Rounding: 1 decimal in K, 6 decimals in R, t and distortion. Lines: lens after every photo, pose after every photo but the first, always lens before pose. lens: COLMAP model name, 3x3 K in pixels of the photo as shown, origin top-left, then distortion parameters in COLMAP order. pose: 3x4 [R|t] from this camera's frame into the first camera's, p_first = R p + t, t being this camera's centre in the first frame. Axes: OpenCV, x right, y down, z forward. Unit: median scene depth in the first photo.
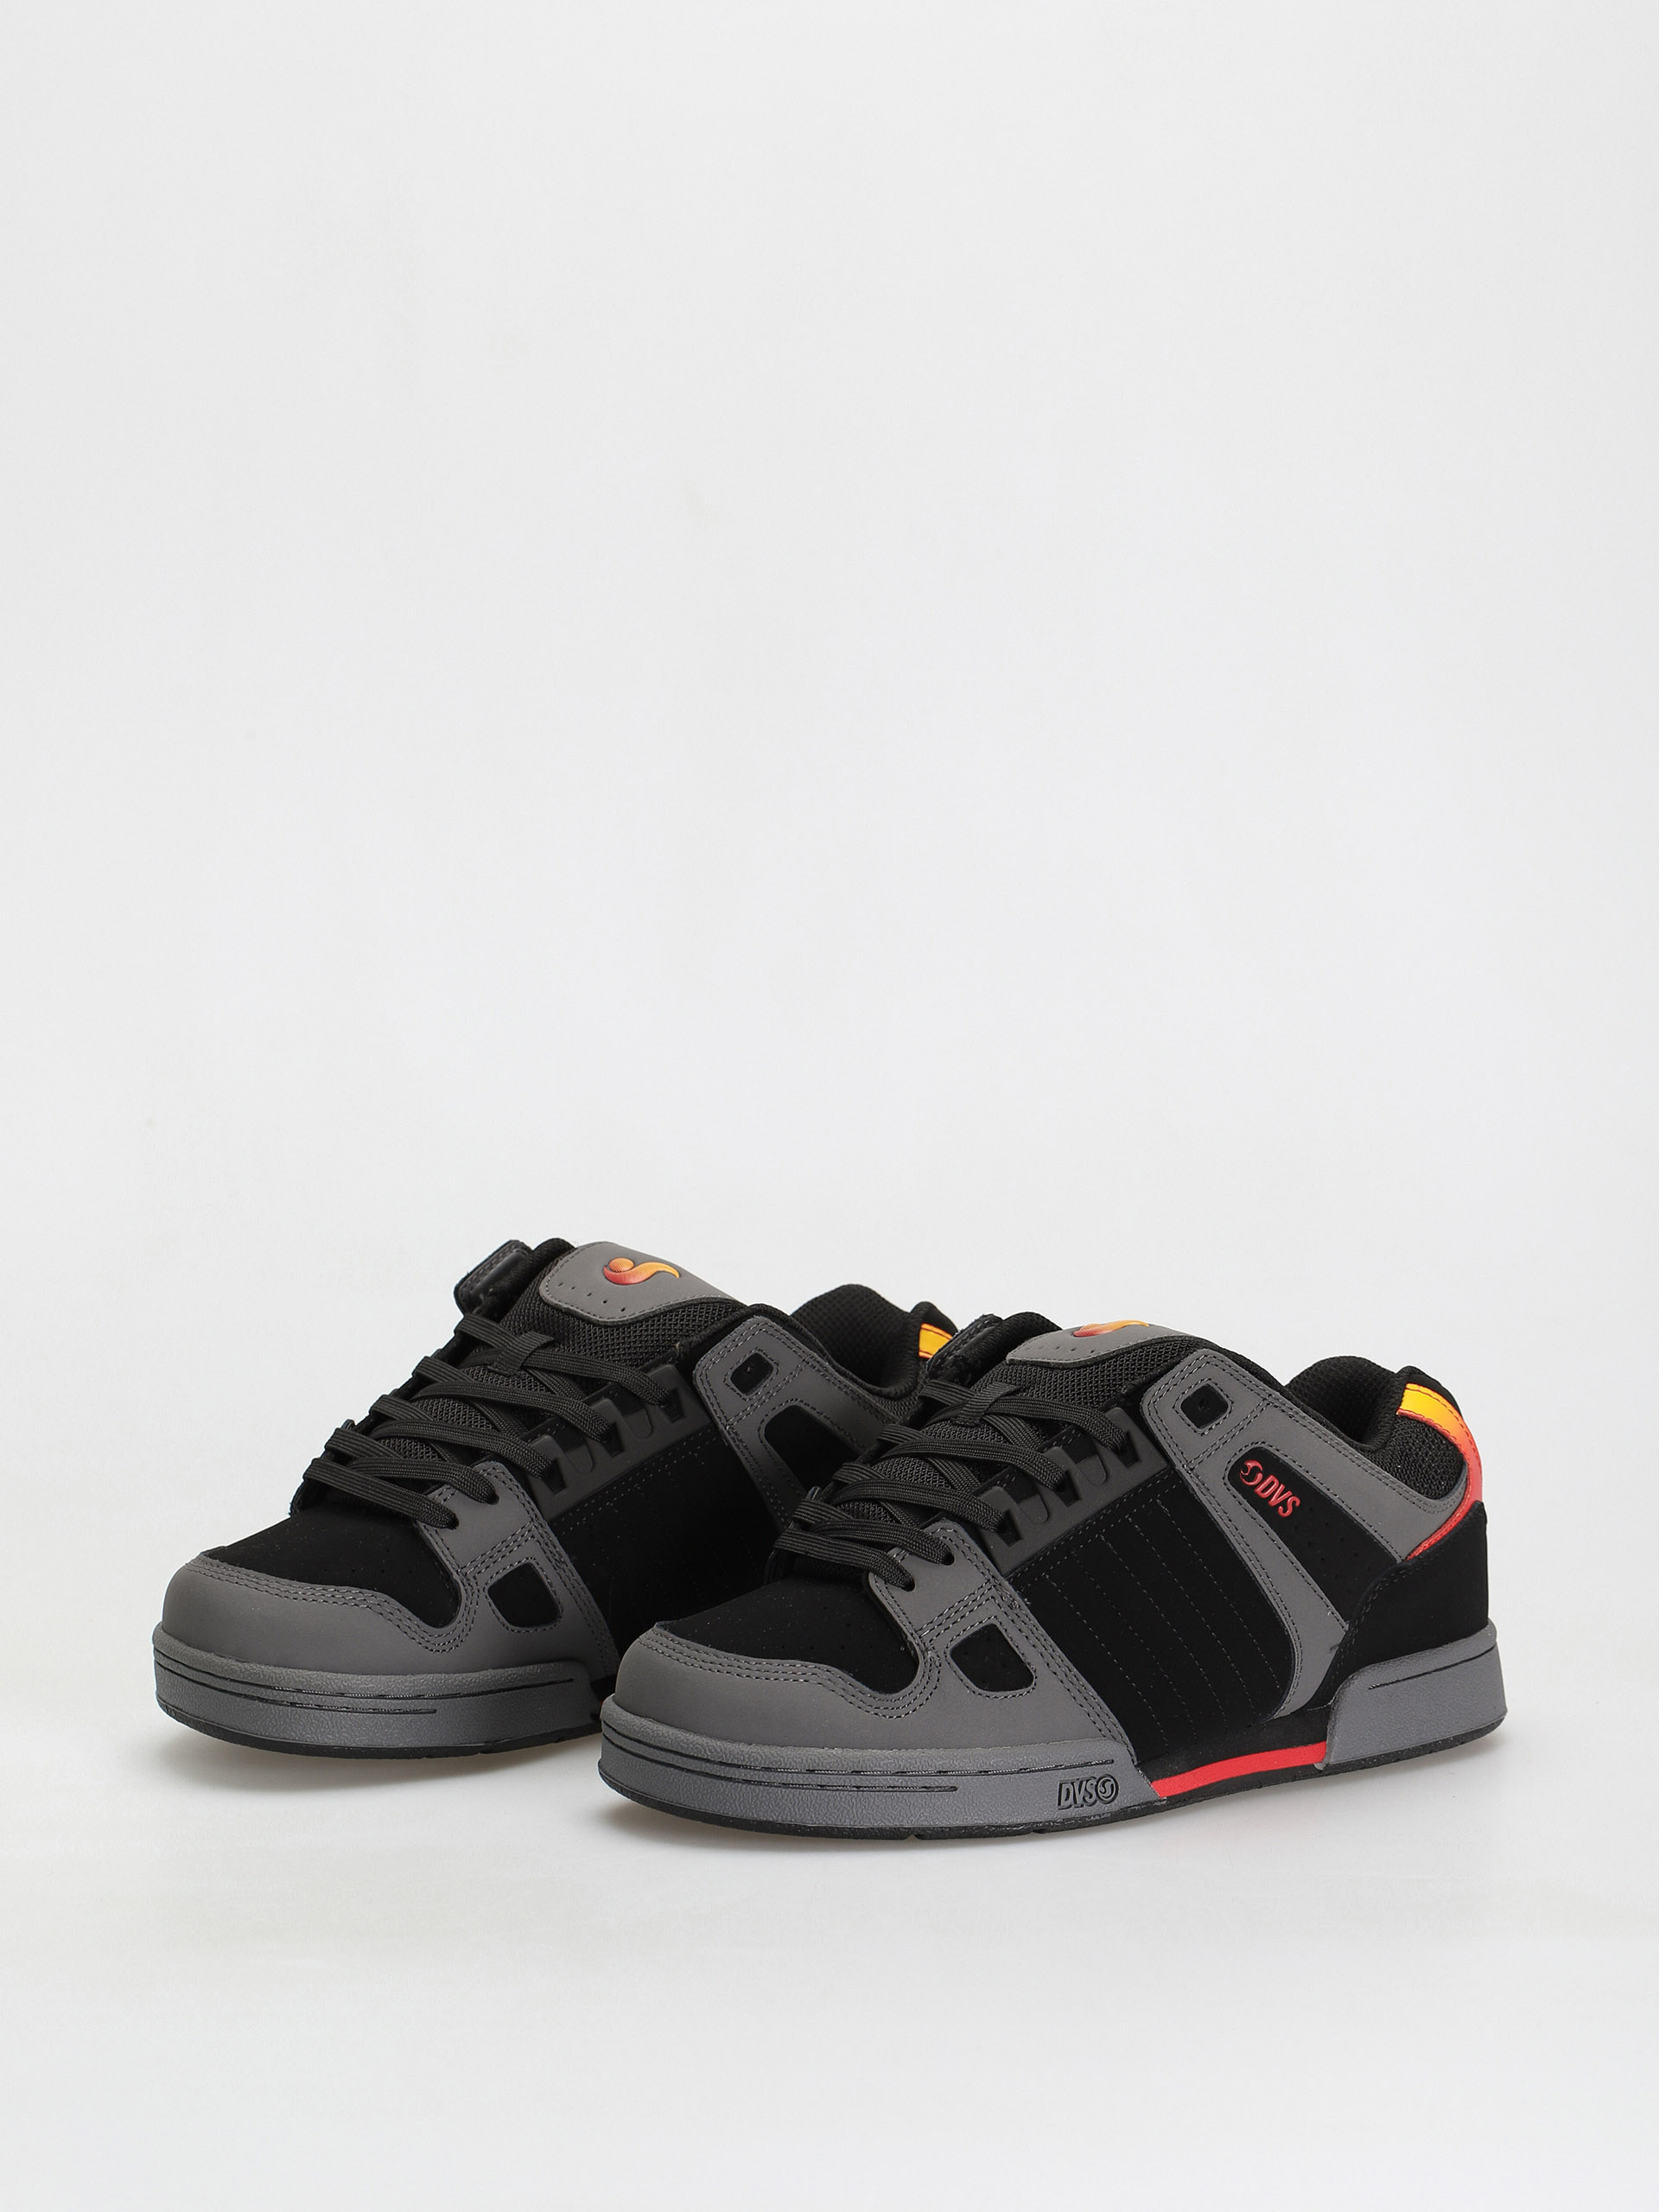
lens RADIAL K [[6236.8, 0, 829.5], [0, 6236.8, 1106.0], [0, 0, 1]] dist [-0.082398, -0.201005]
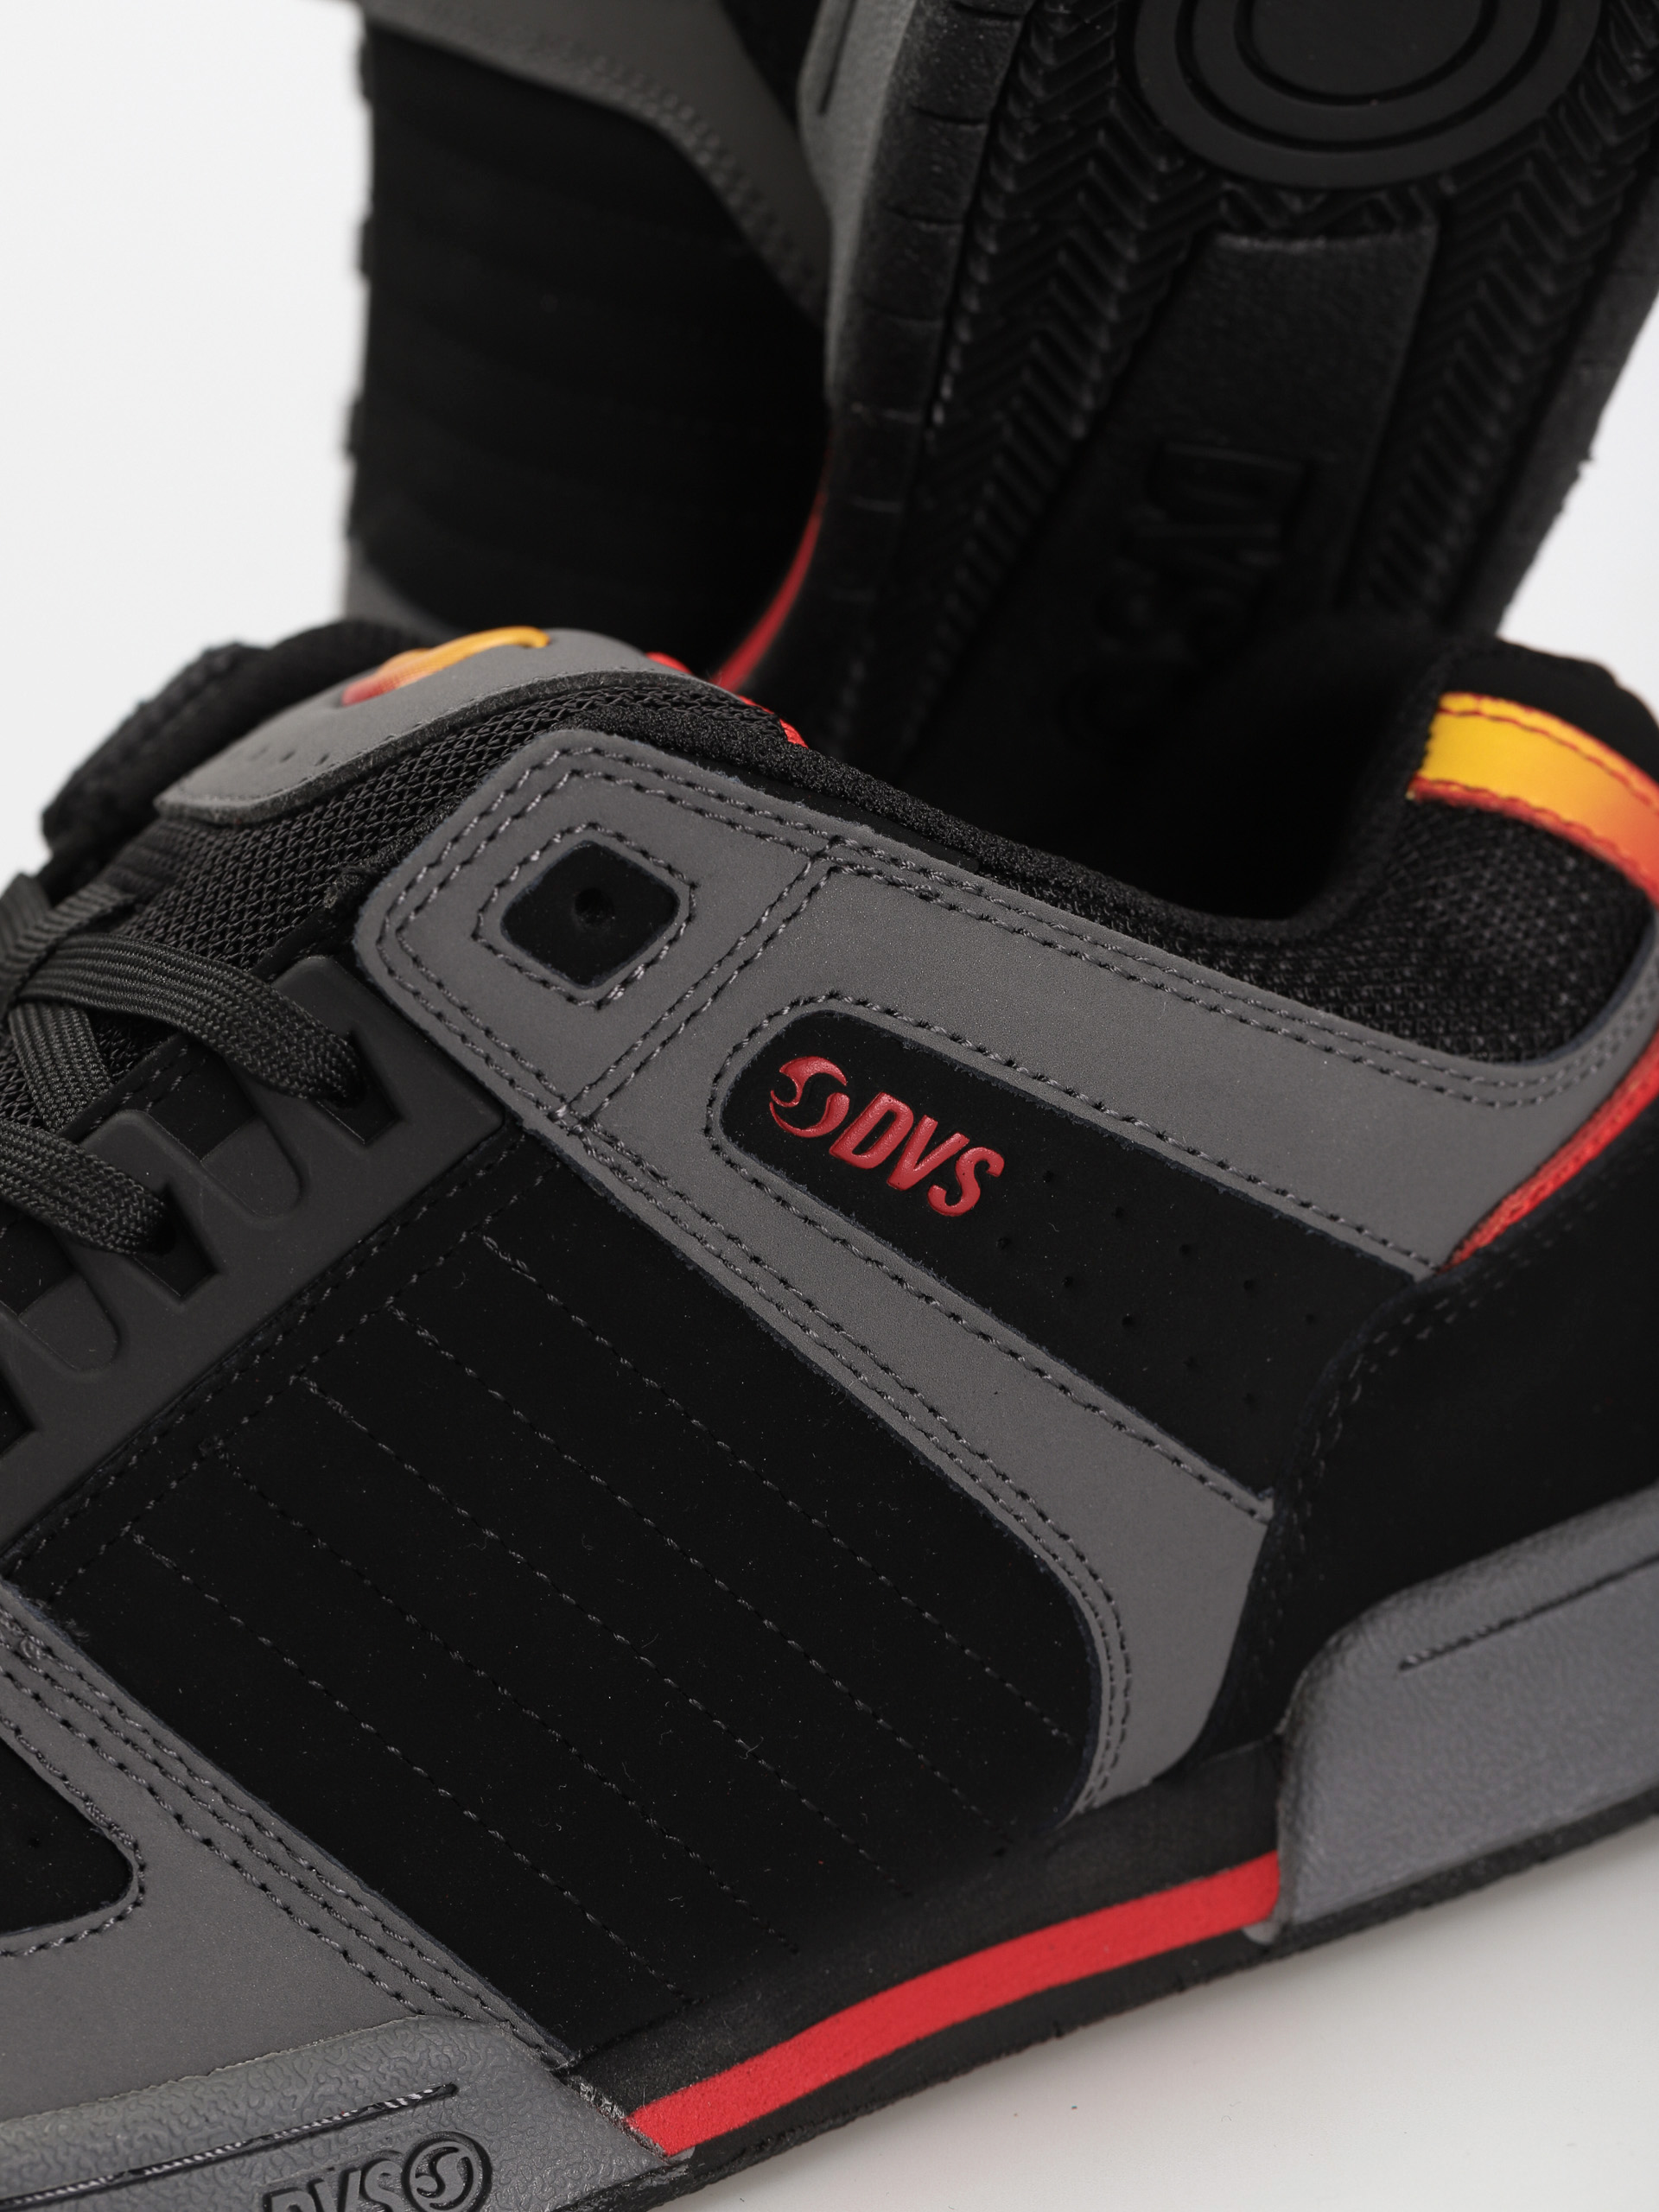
lens RADIAL K [[6226.5, 0, 829.5], [0, 6226.5, 1106.0], [0, 0, 1]] dist [0.063742, 0.152521]
pose [[0.962028, -0.125259, -0.242513, 0.143379], [0.156191, 0.981268, 0.112769, 0.024765], [0.223845, -0.146366, 0.963572, 0.704216]]
